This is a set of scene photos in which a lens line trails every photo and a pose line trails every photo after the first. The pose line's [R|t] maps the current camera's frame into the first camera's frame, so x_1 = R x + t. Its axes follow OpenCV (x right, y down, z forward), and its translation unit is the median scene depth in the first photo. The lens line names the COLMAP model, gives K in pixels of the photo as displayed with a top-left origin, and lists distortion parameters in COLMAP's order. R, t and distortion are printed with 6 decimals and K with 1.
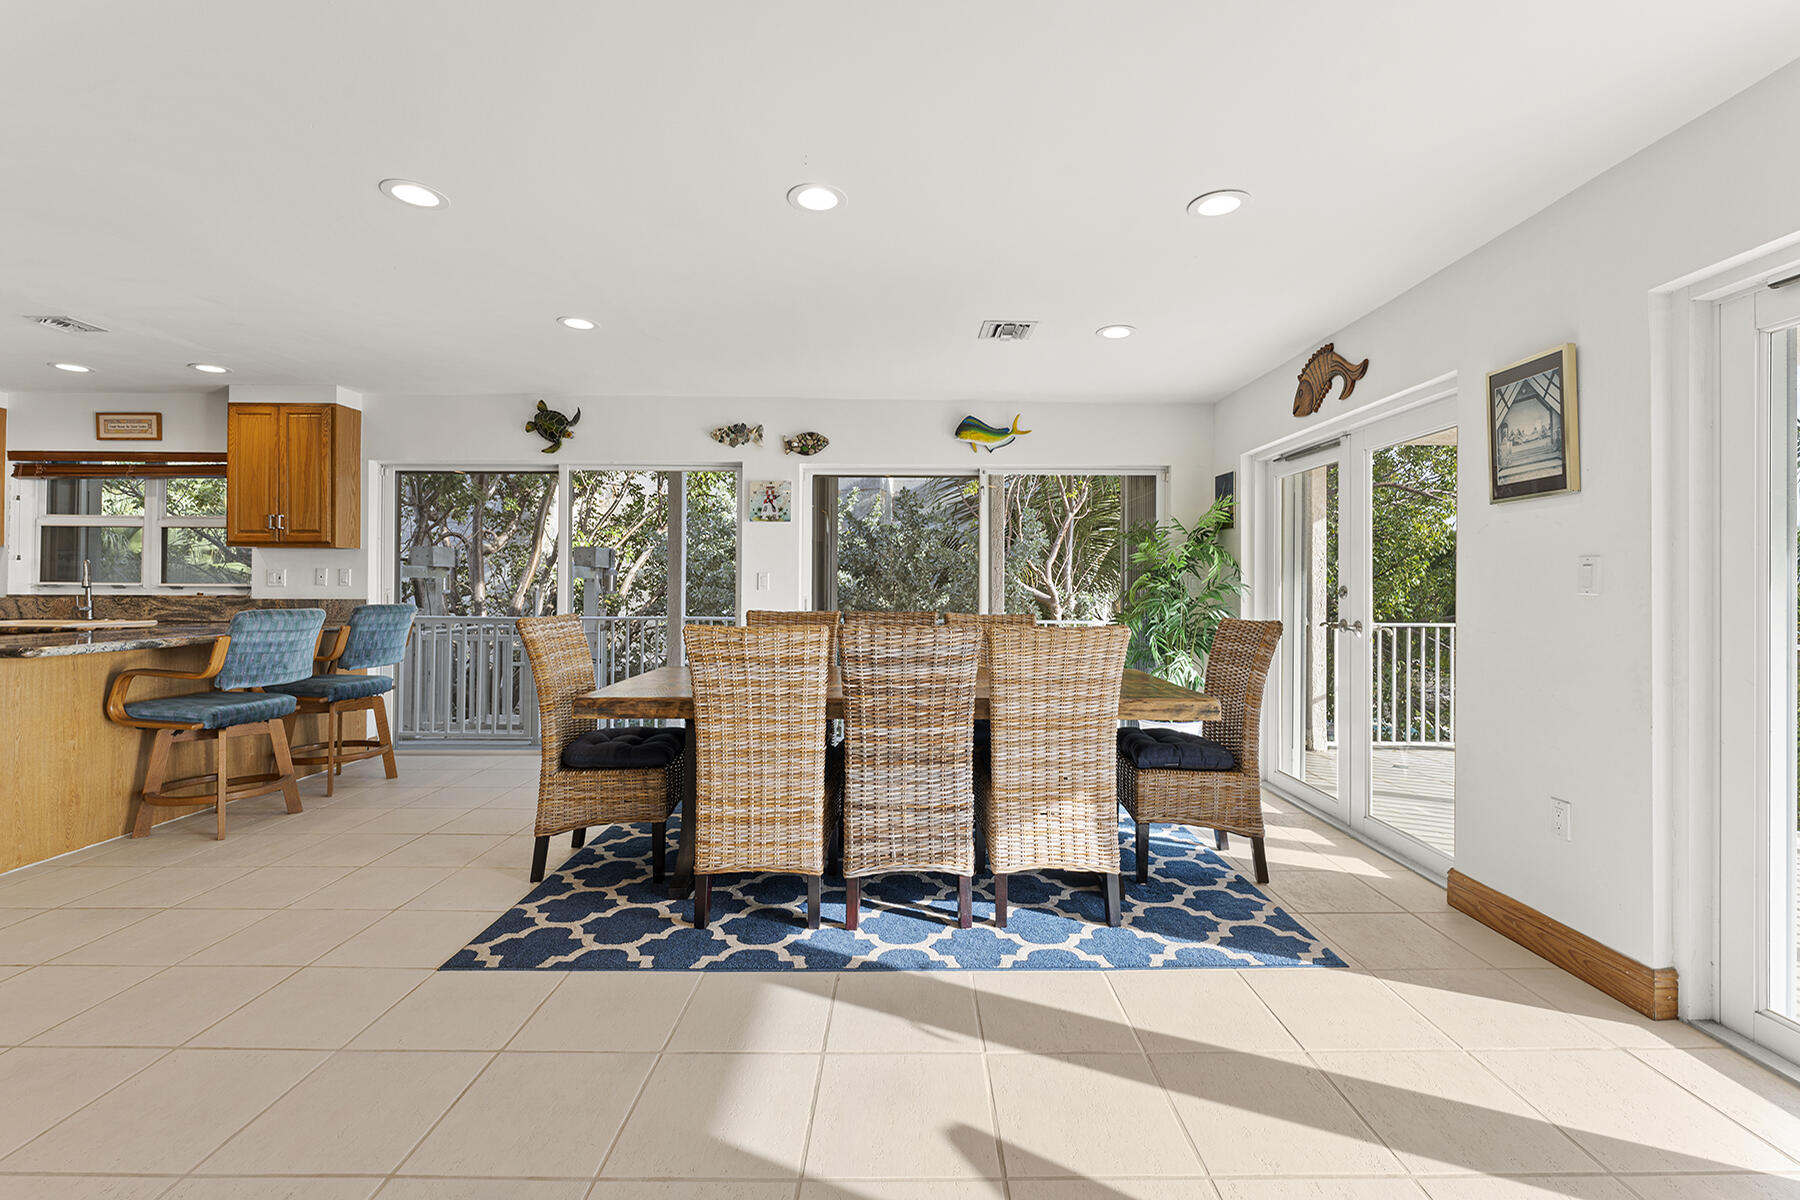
lens RADIAL K [[756.5, 0, 904.8], [0, 756.5, 584.9], [0, 0, 1]] dist [-0.001160, -0.001068]
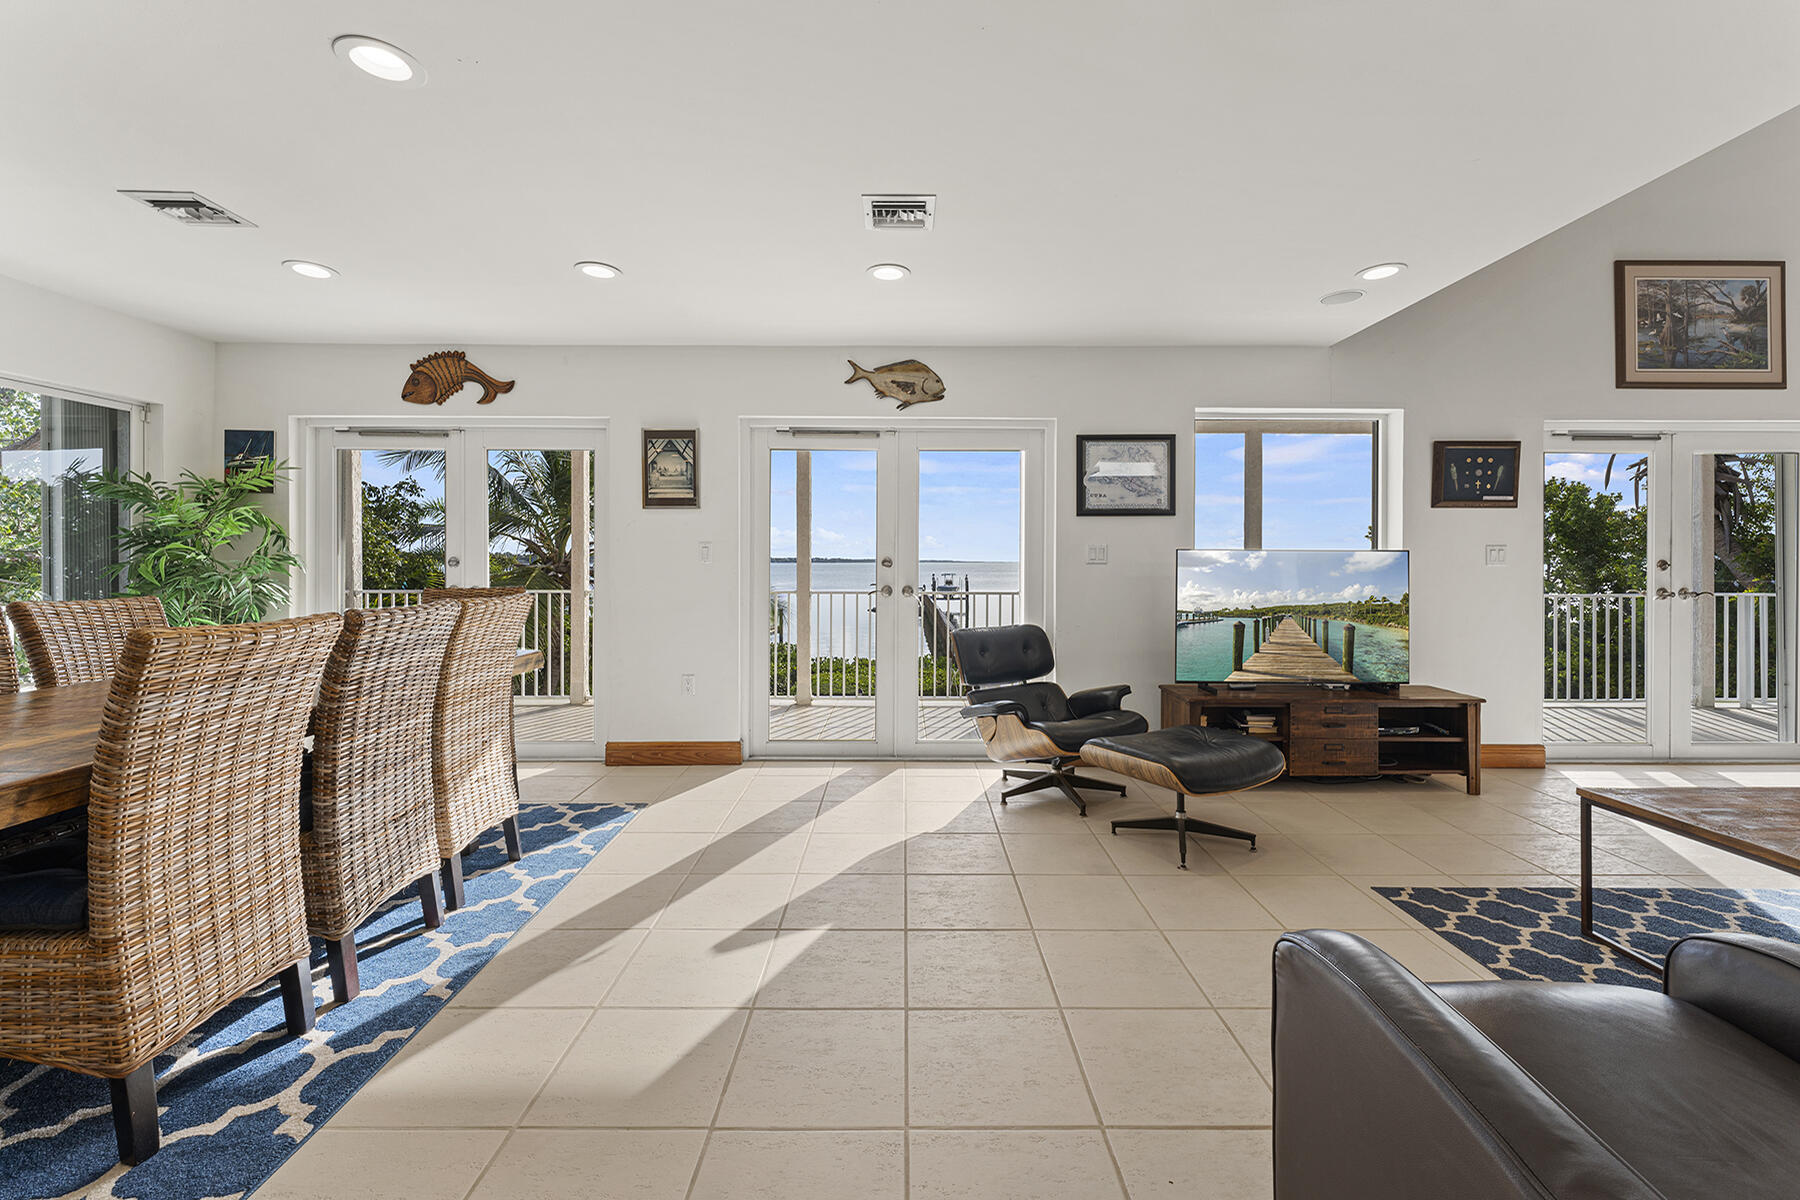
lens RADIAL K [[754.4, 0, 898.8], [0, 754.4, 567.0], [0, 0, 1]] dist [-0.000038, -0.000205]
pose [[-0.006177, -0.014454, 0.999876, -0.606744], [-0.005641, 0.999880, 0.014420, -0.004071], [-0.999965, -0.005551, -0.006258, 0.314526]]
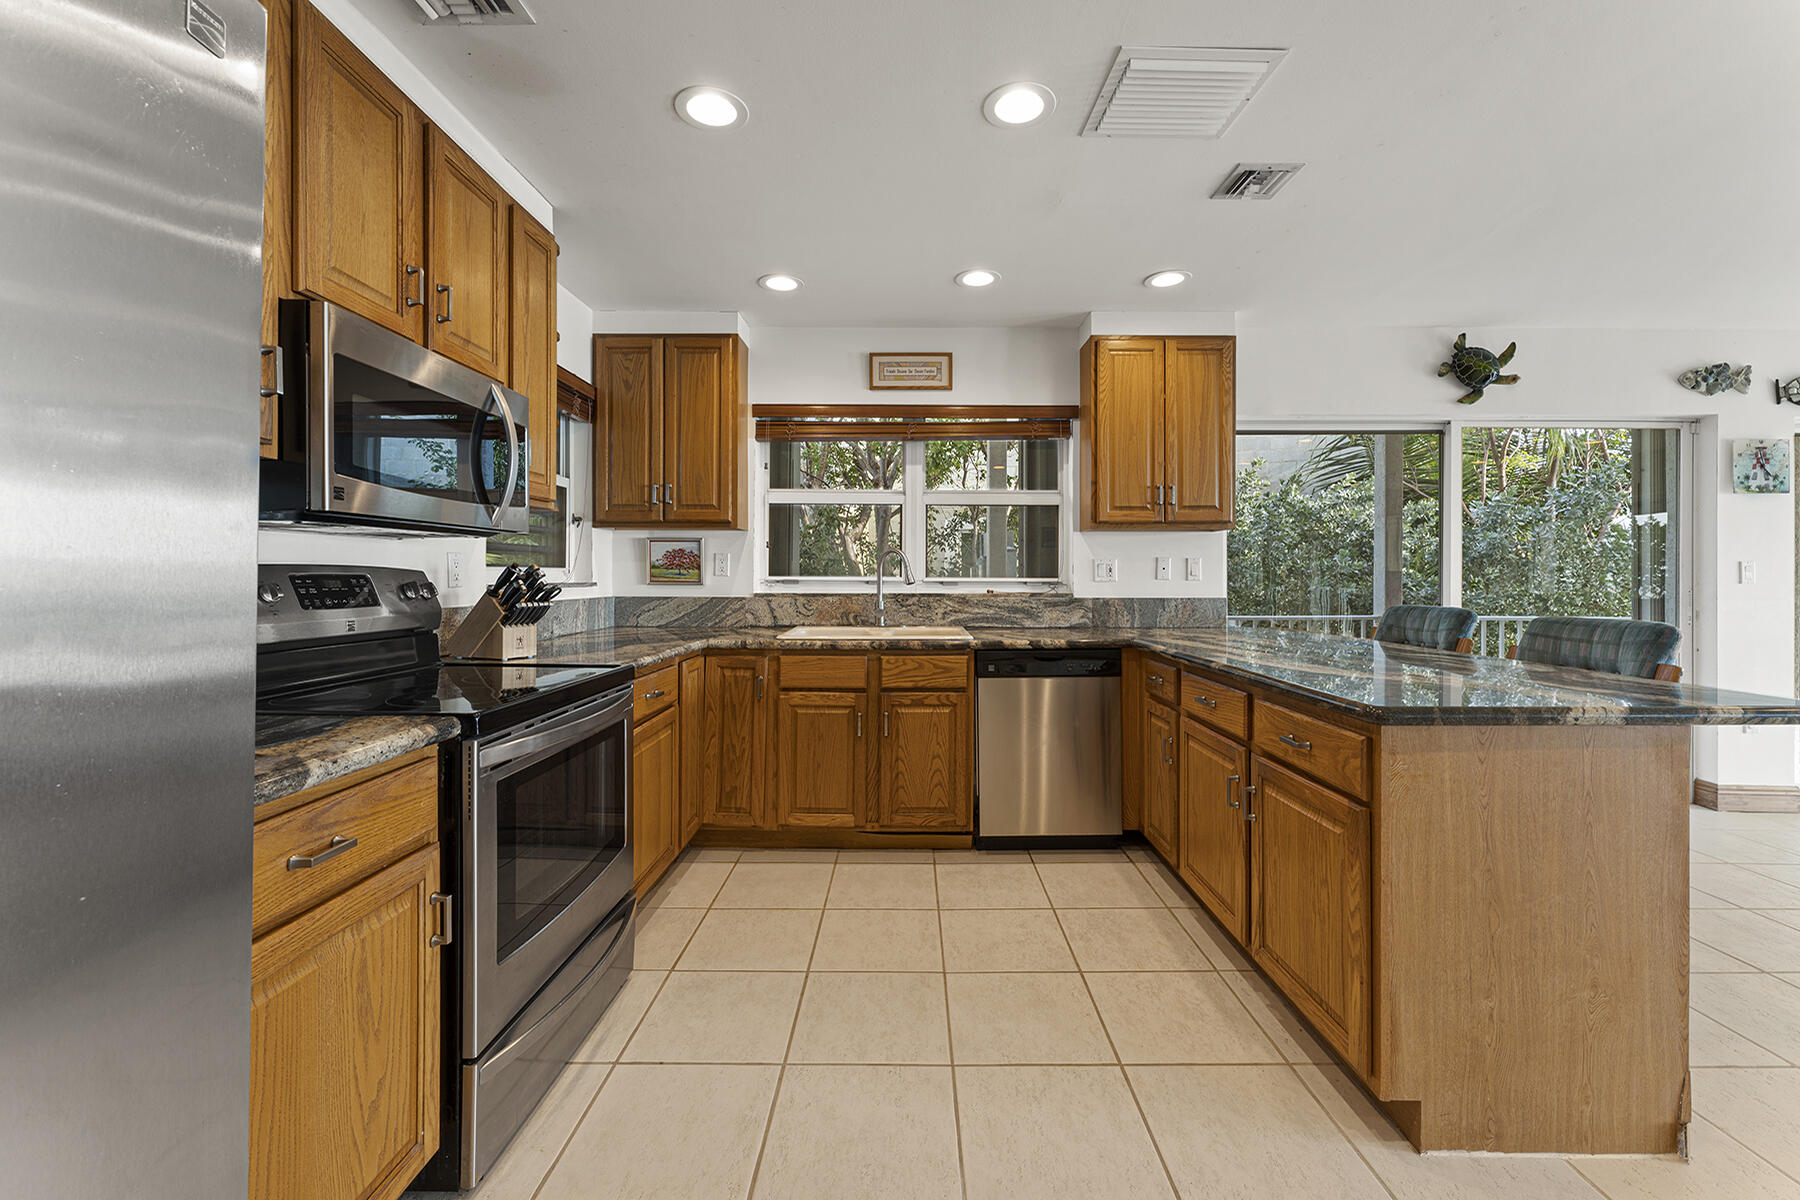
lens RADIAL K [[720.2, 0, 900.3], [0, 720.2, 577.2], [0, 0, 1]] dist [-0.000134, 0.000423]
pose [[0.999987, -0.004005, -0.003303, -1.391477], [0.004023, 0.999977, 0.005464, -0.009290], [0.003281, -0.005477, 0.999980, 0.367975]]
